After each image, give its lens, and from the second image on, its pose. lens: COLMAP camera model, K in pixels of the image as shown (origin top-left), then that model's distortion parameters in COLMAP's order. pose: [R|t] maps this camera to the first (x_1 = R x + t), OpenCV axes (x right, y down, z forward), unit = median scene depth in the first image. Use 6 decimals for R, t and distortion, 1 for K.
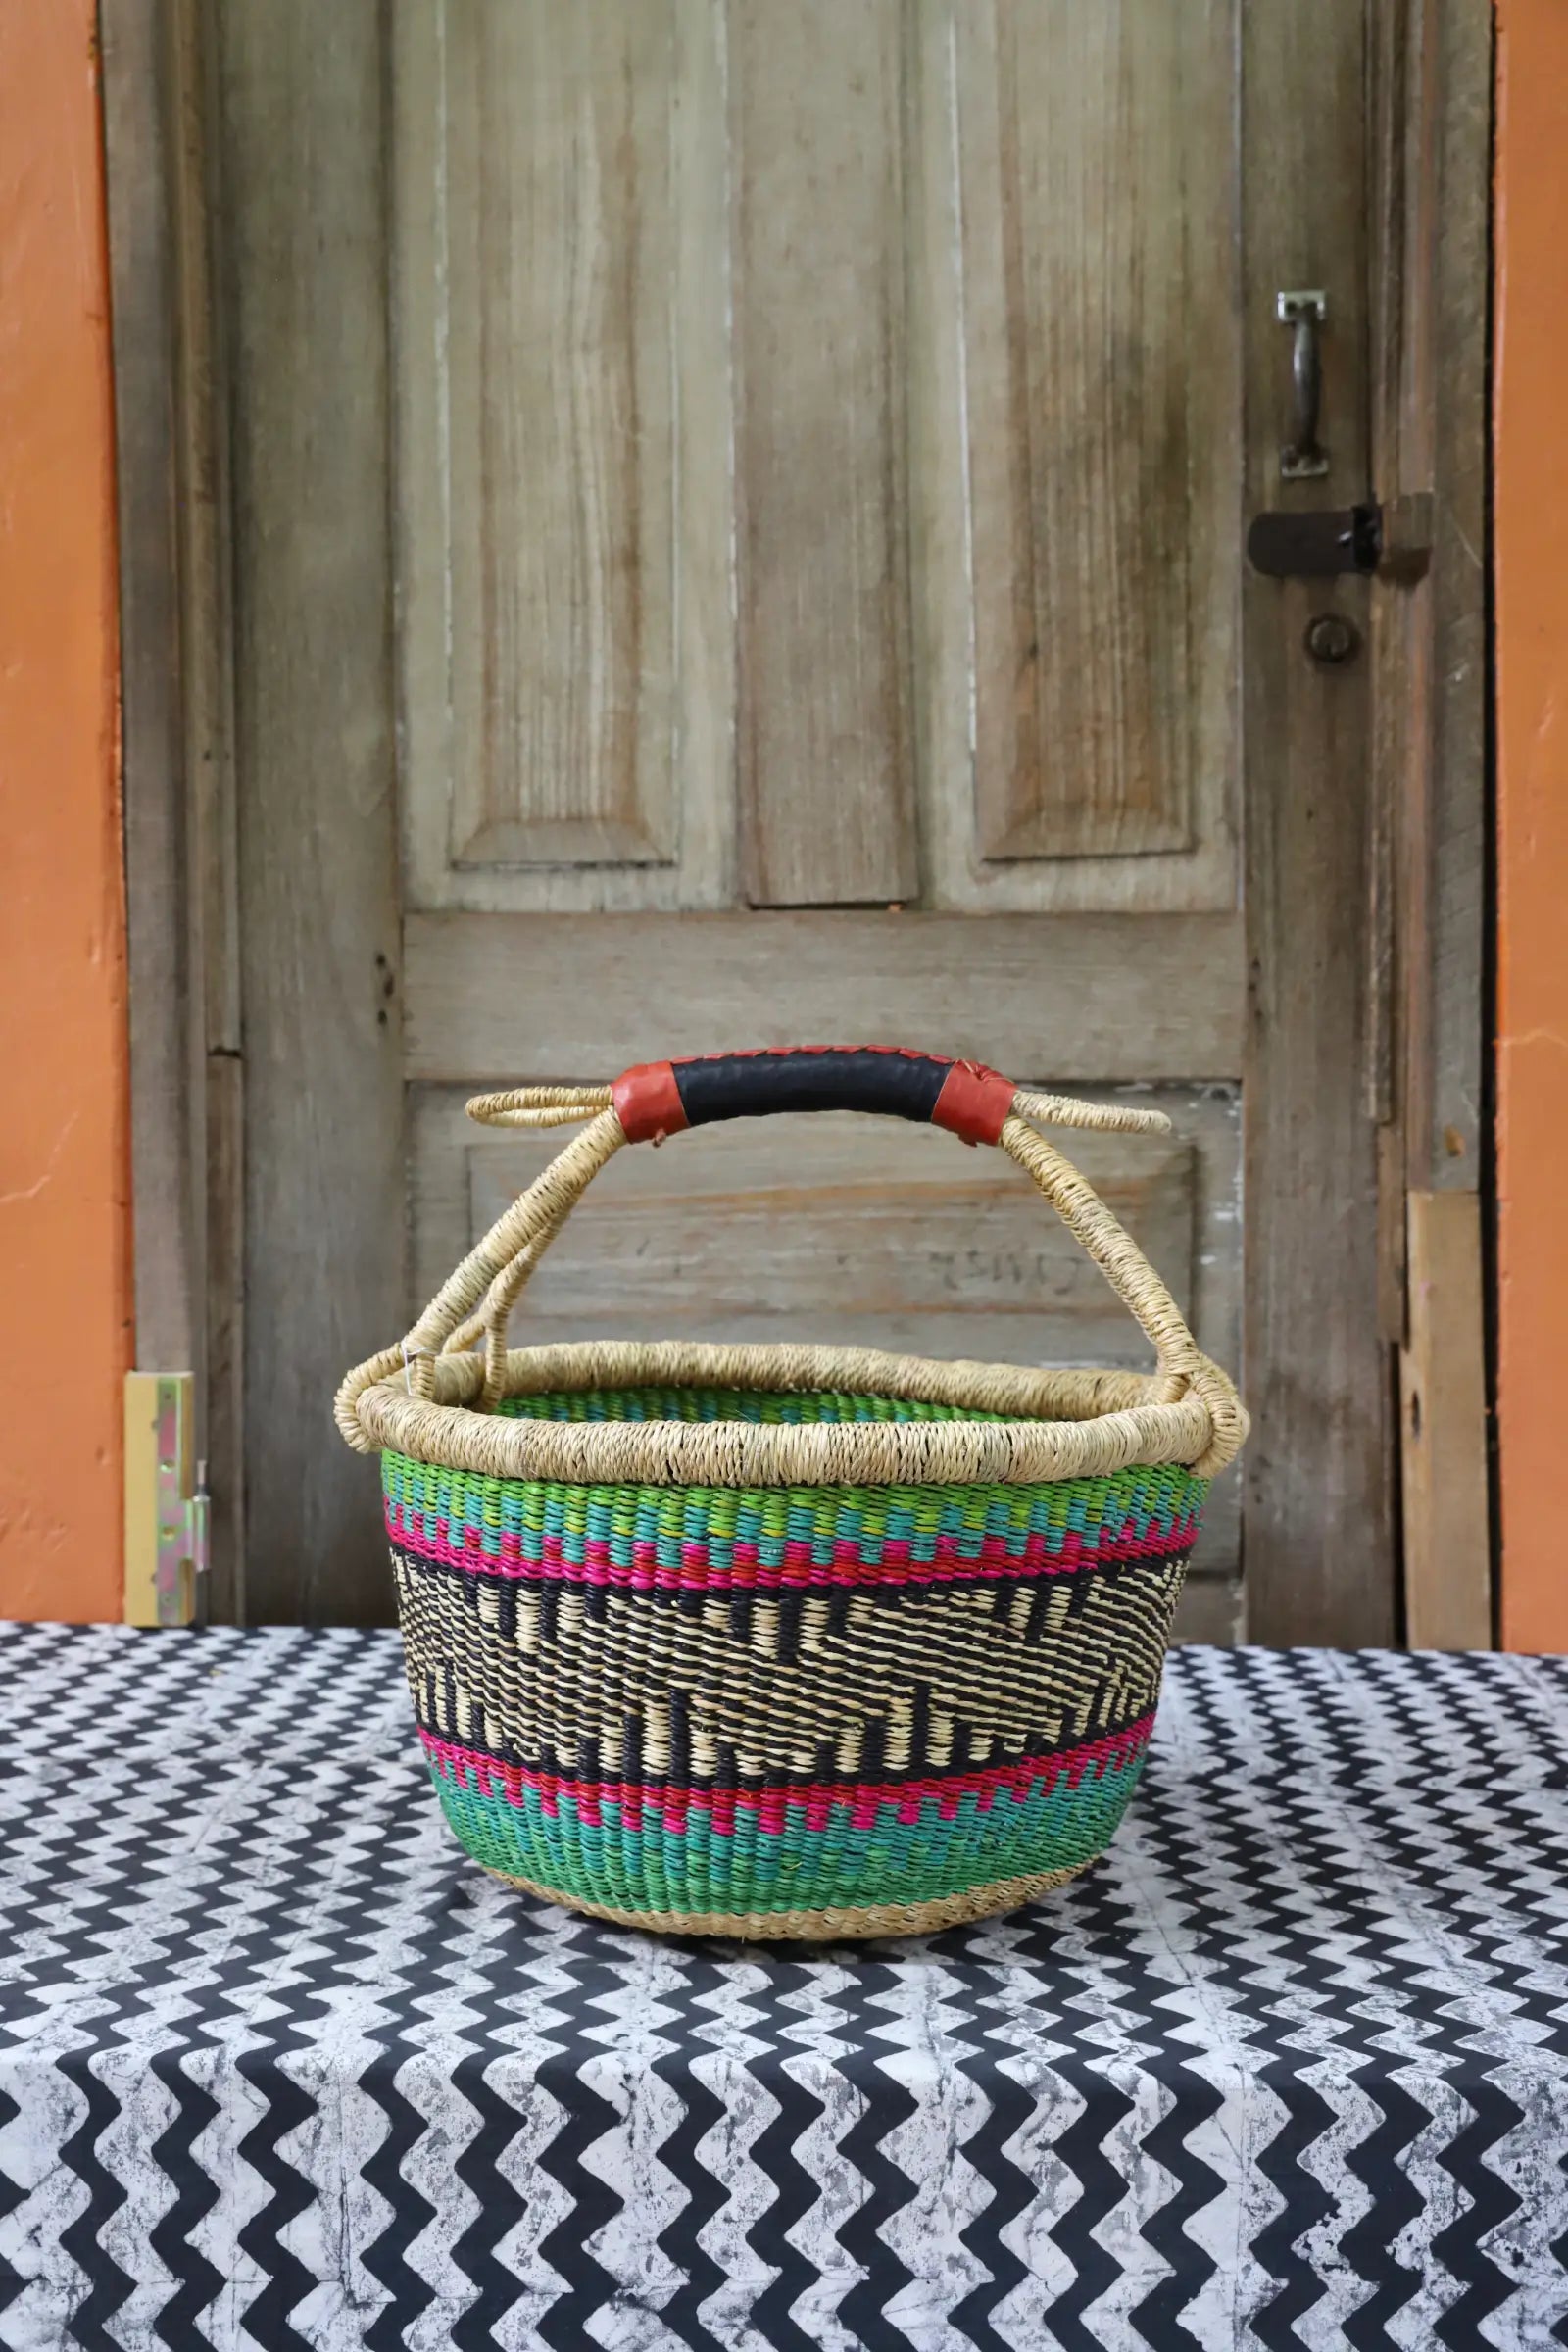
lens RADIAL K [[2337.3, 0, 778.5], [0, 2337.3, 1207.5], [0, 0, 1]] dist [0.031388, 0.000000]
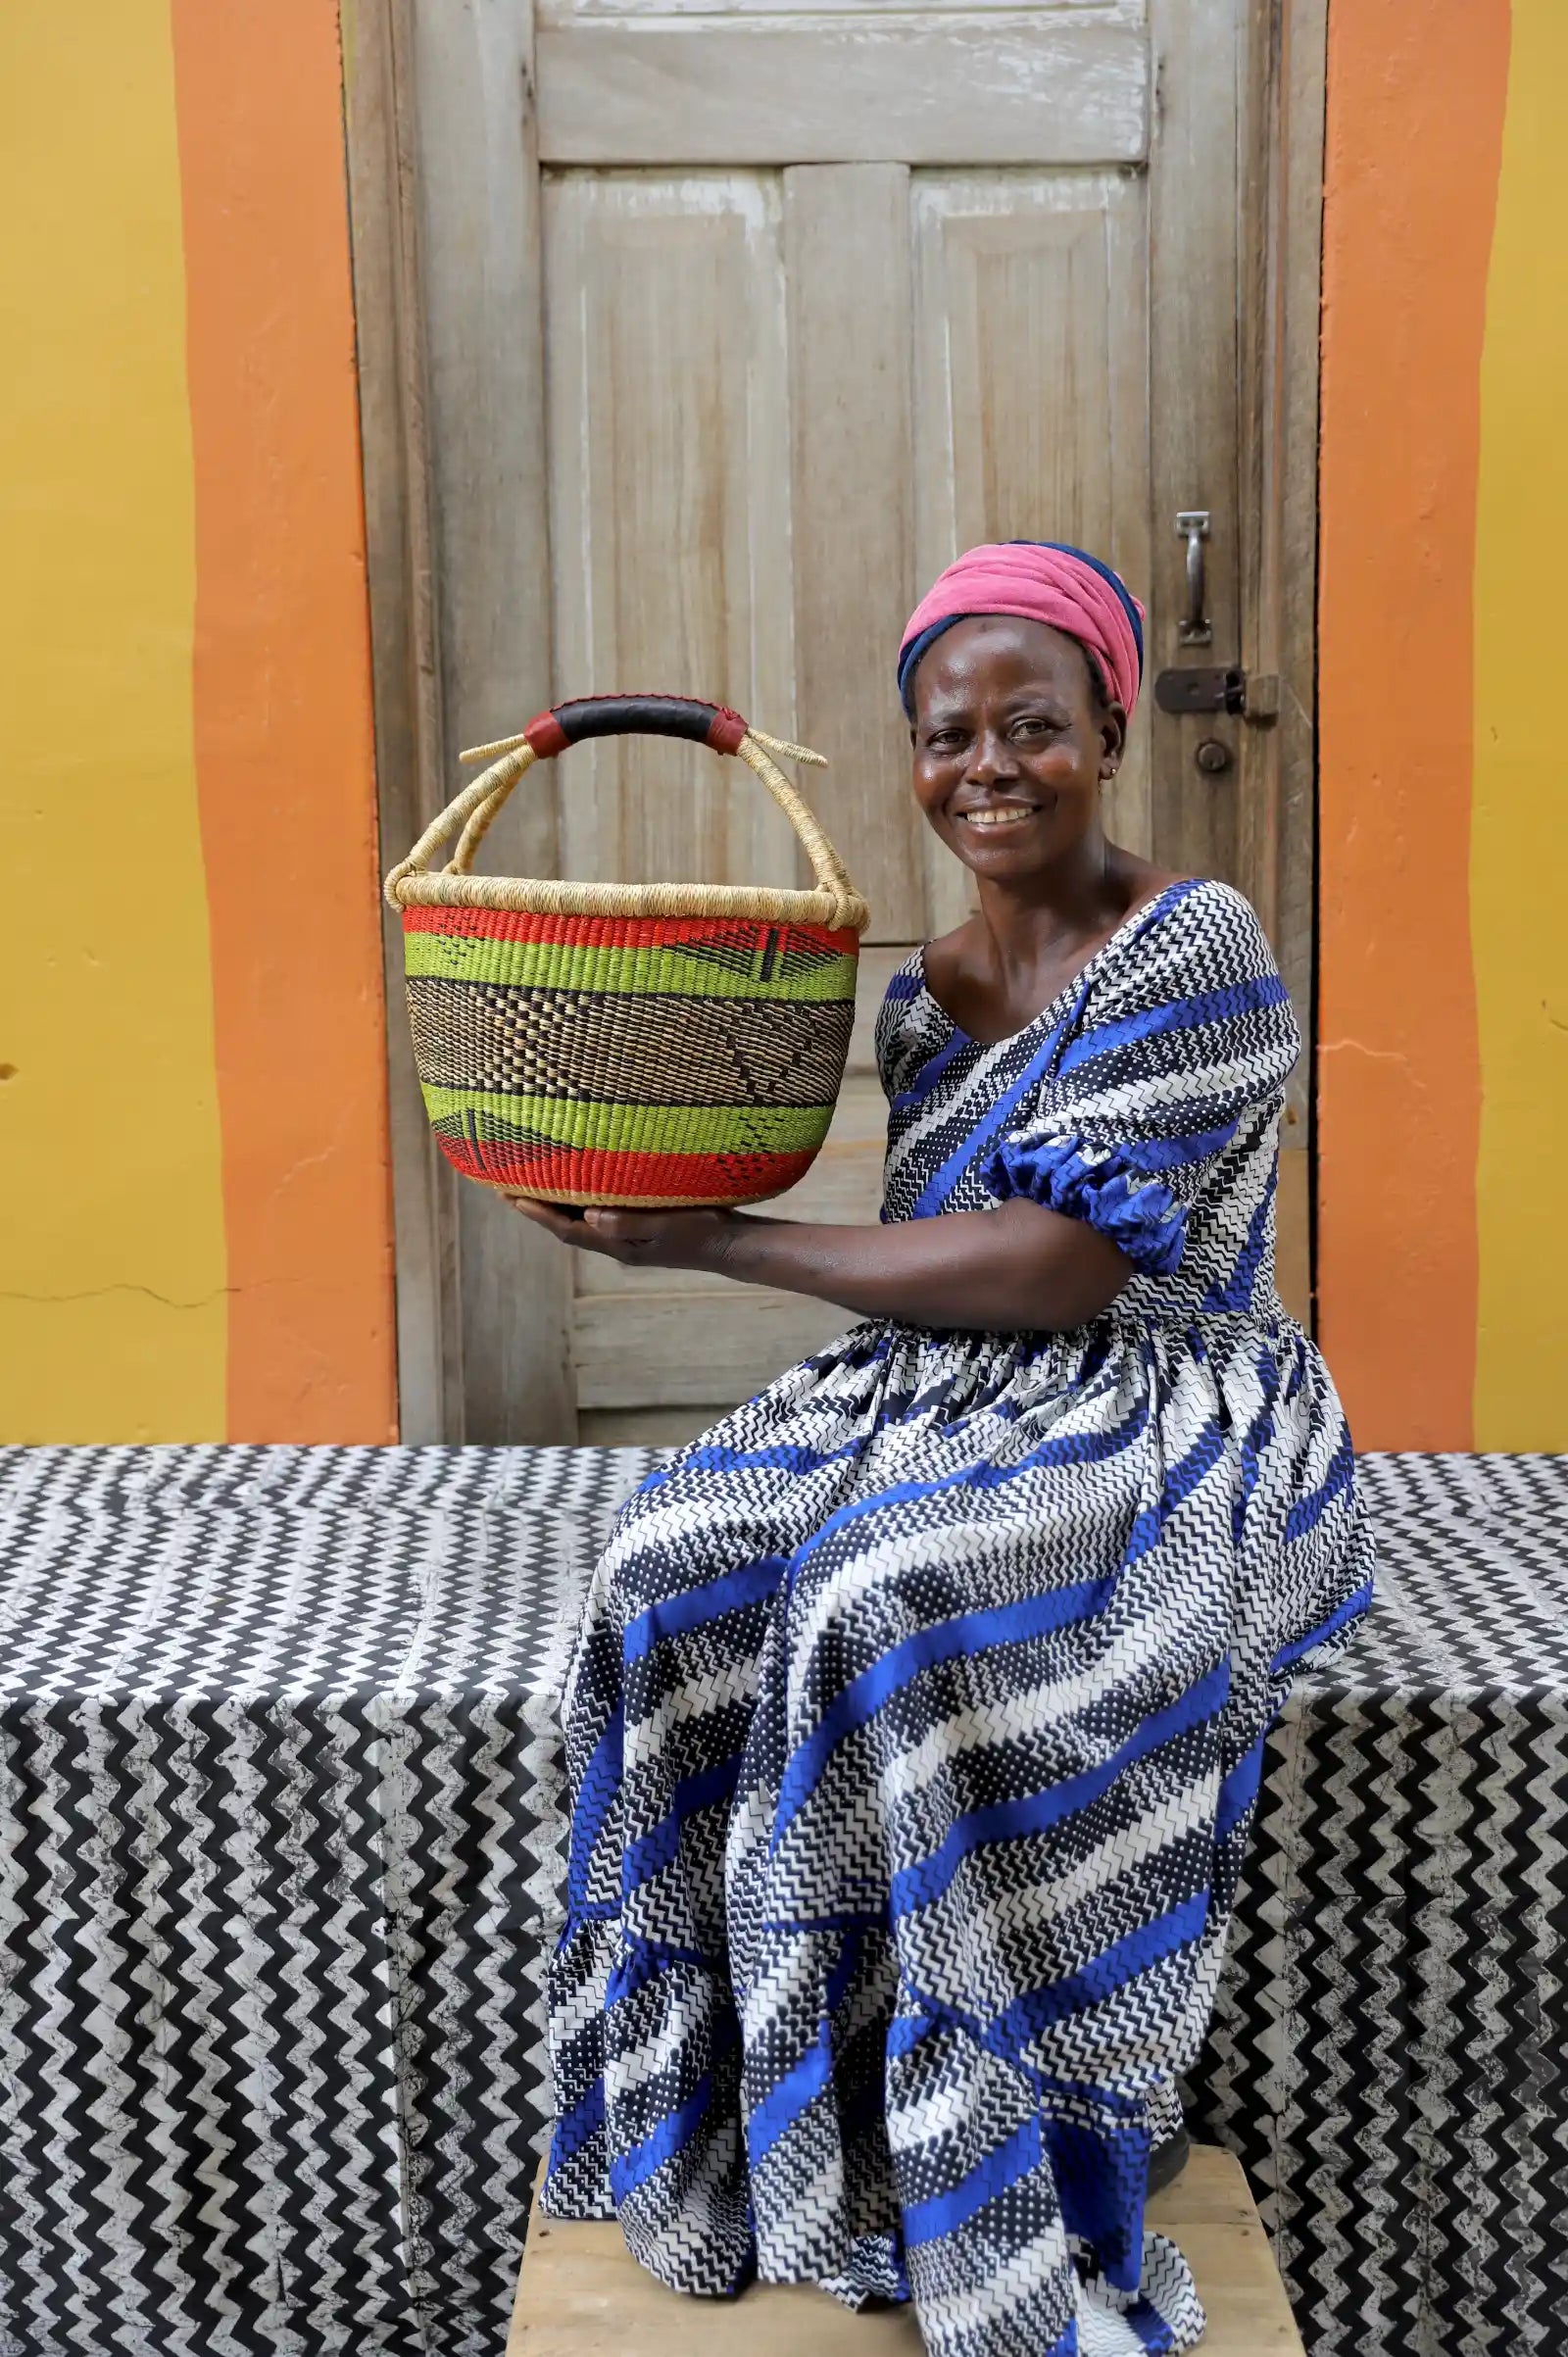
lens RADIAL K [[2342.3, 0, 781.3], [0, 2342.3, 1196.6], [0, 0, 1]] dist [0.031388, 0.000000]
pose [[0.999832, -0.011456, 0.014328, -0.052484], [0.010117, 0.995868, 0.090243, -0.108916], [-0.015302, -0.090082, 0.995817, -0.455186]]
